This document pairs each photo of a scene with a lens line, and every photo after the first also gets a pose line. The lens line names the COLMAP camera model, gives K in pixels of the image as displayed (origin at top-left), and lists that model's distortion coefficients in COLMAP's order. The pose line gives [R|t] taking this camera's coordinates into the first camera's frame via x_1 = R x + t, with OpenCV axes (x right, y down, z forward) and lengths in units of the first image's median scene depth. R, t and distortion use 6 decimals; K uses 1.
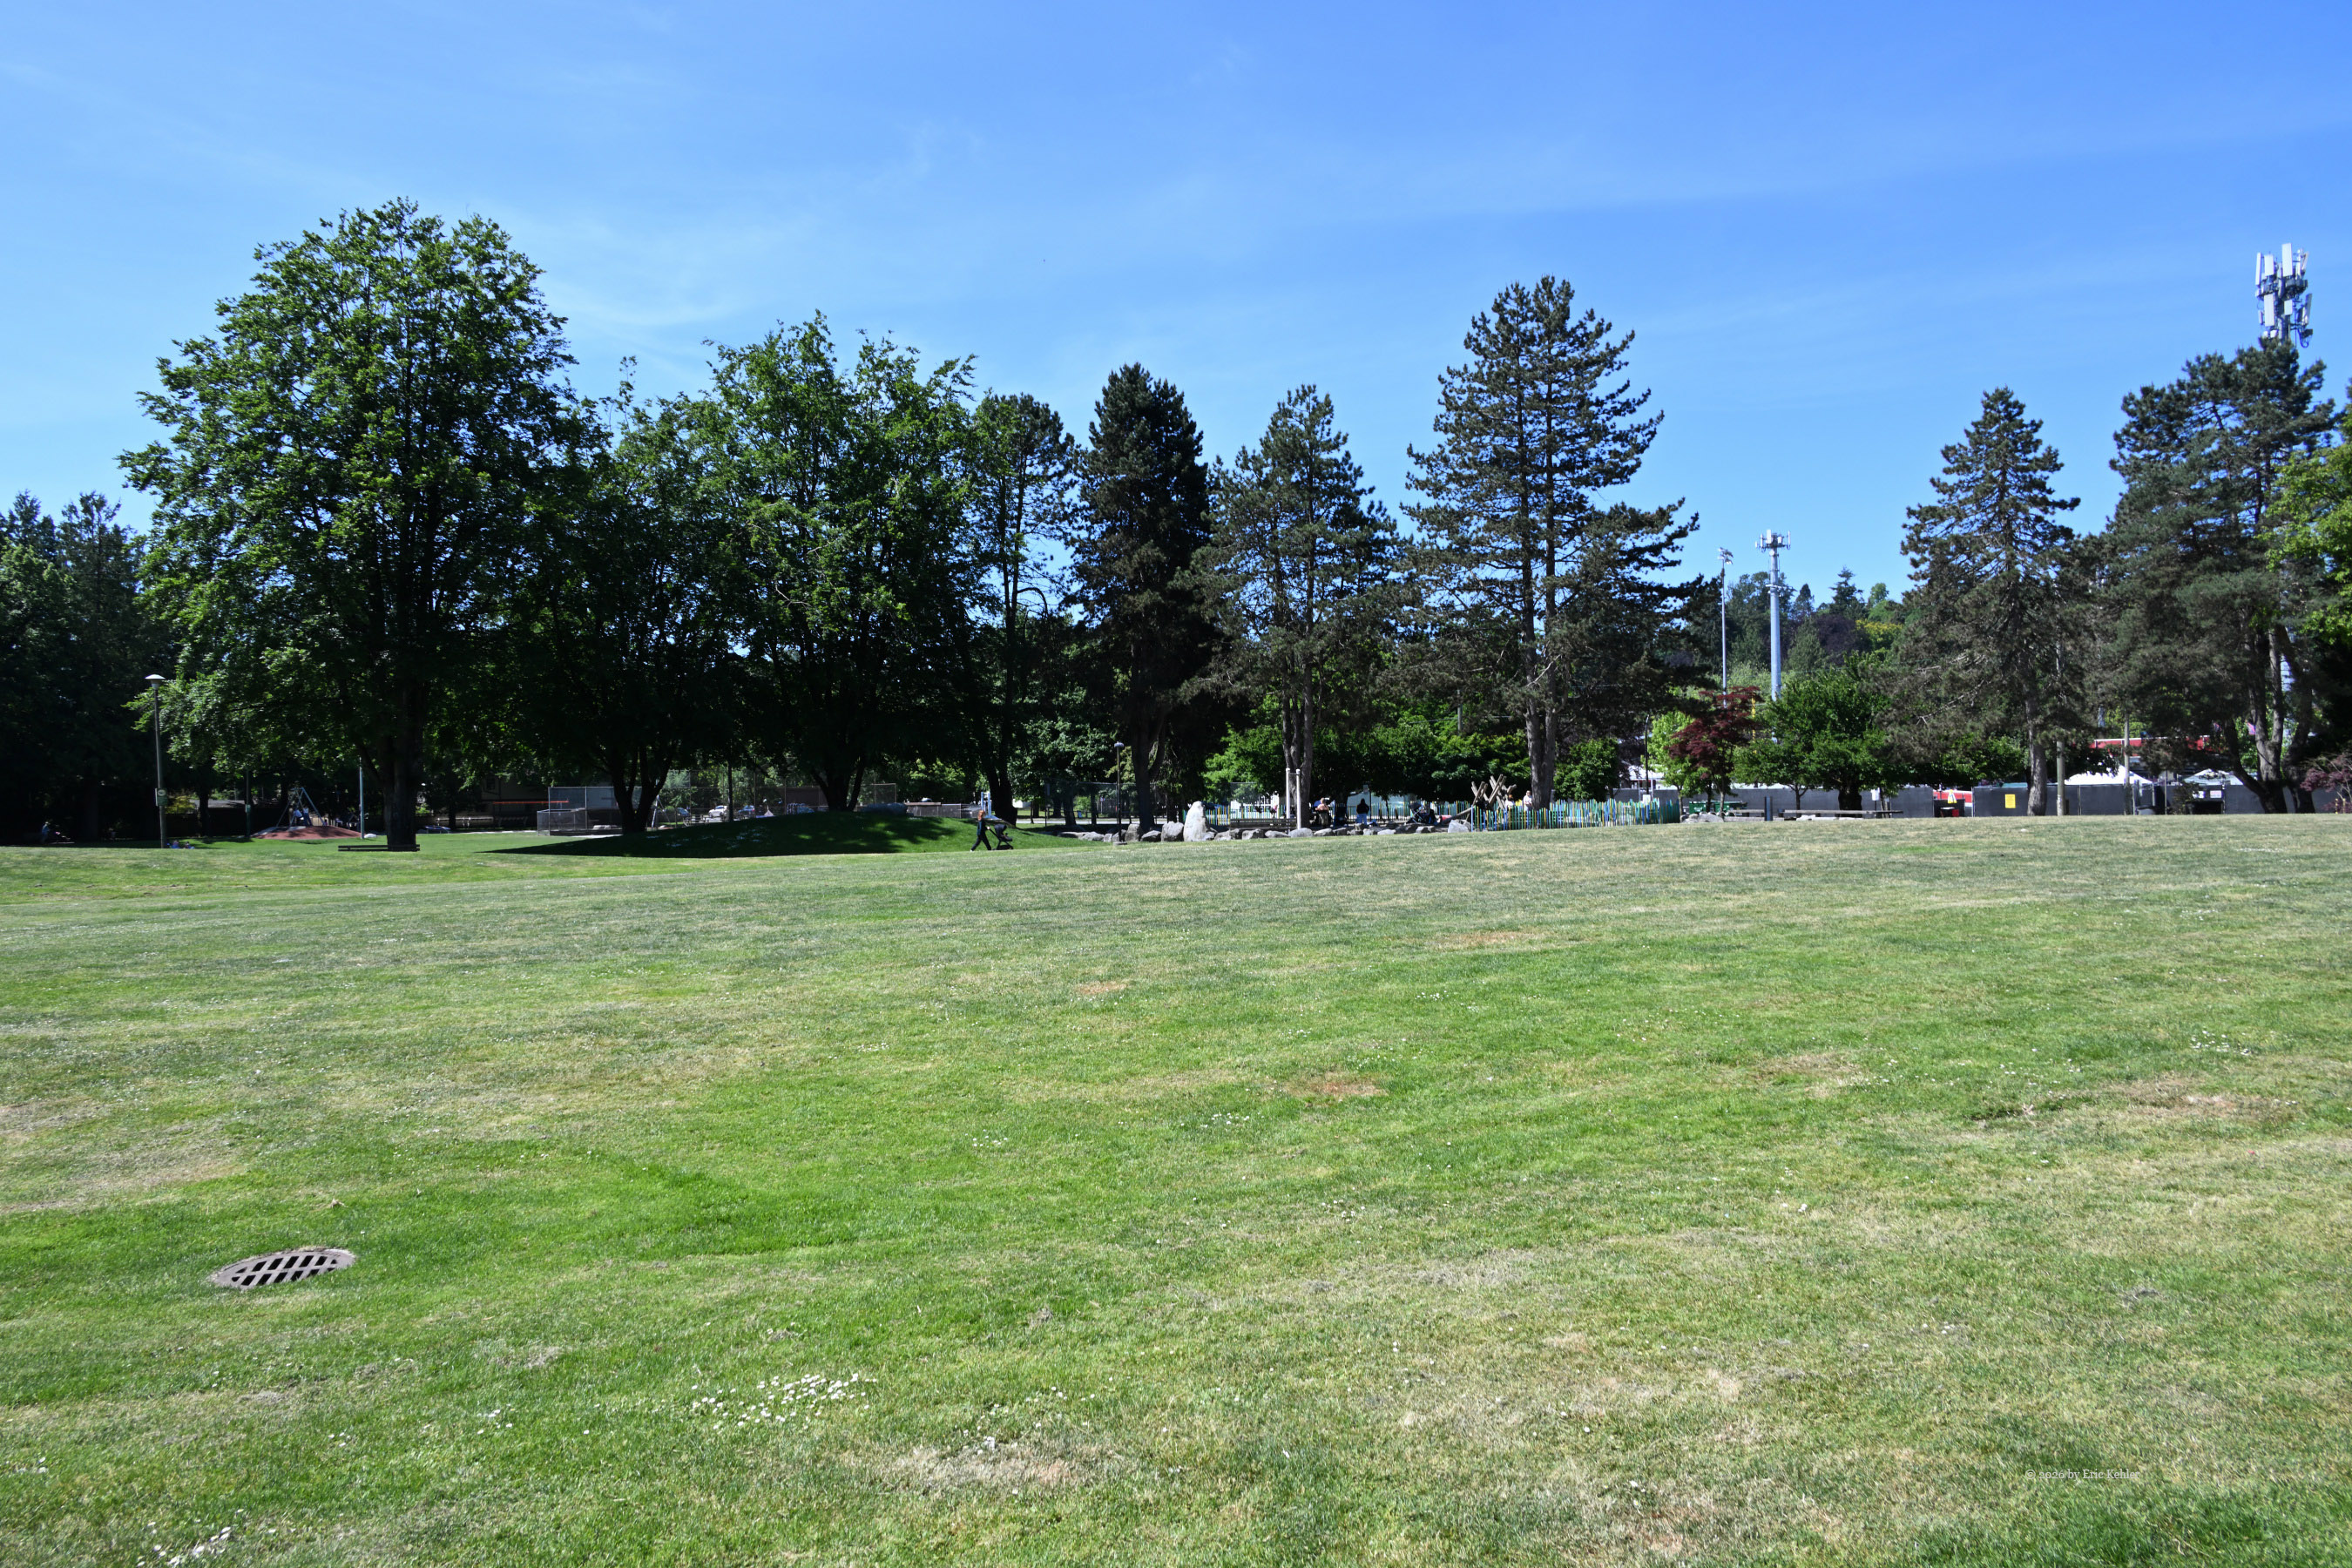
lens RADIAL K [[1653.5, 0, 1180.9], [0, 1653.5, 770.5], [0, 0, 1]] dist [0.022590, -0.002483]
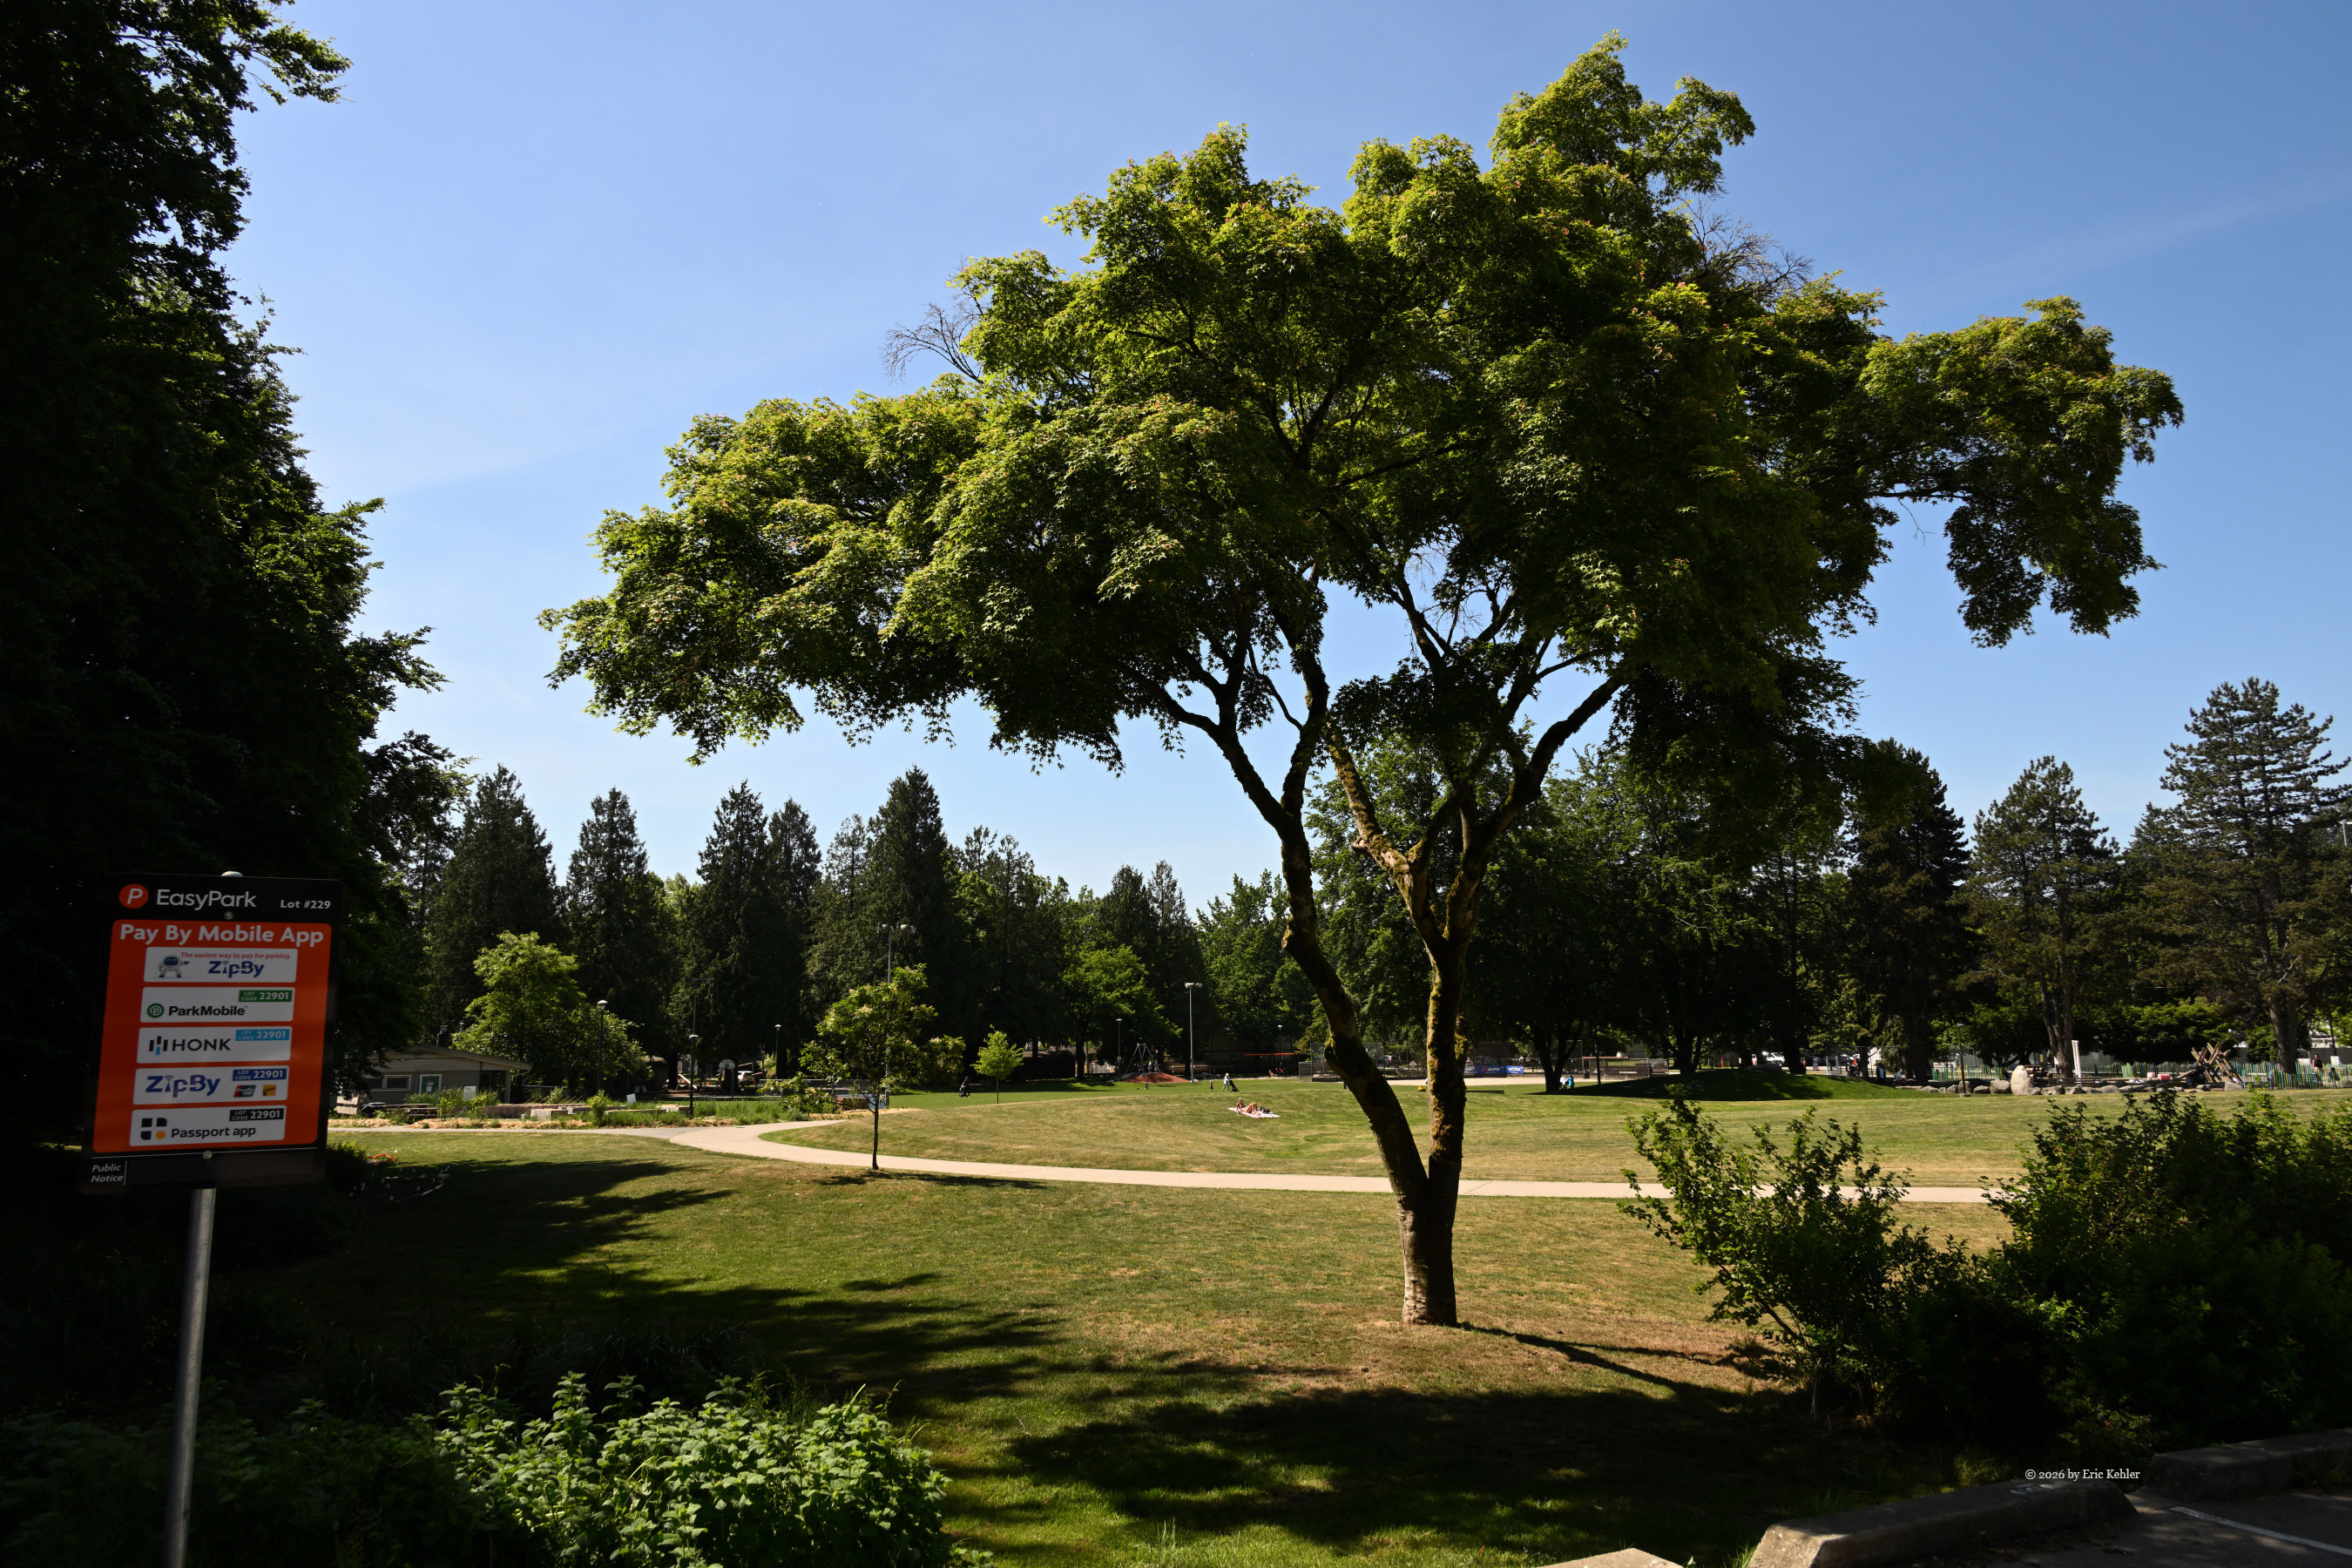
lens RADIAL K [[1639.8, 0, 1139.3], [0, 1639.8, 781.2], [0, 0, 1]] dist [0.001960, -0.000771]
pose [[0.957332, -0.042848, -0.285797, -0.256485], [0.002189, 0.989994, -0.141090, -0.022316], [0.288983, 0.134445, 0.947847, -0.502489]]
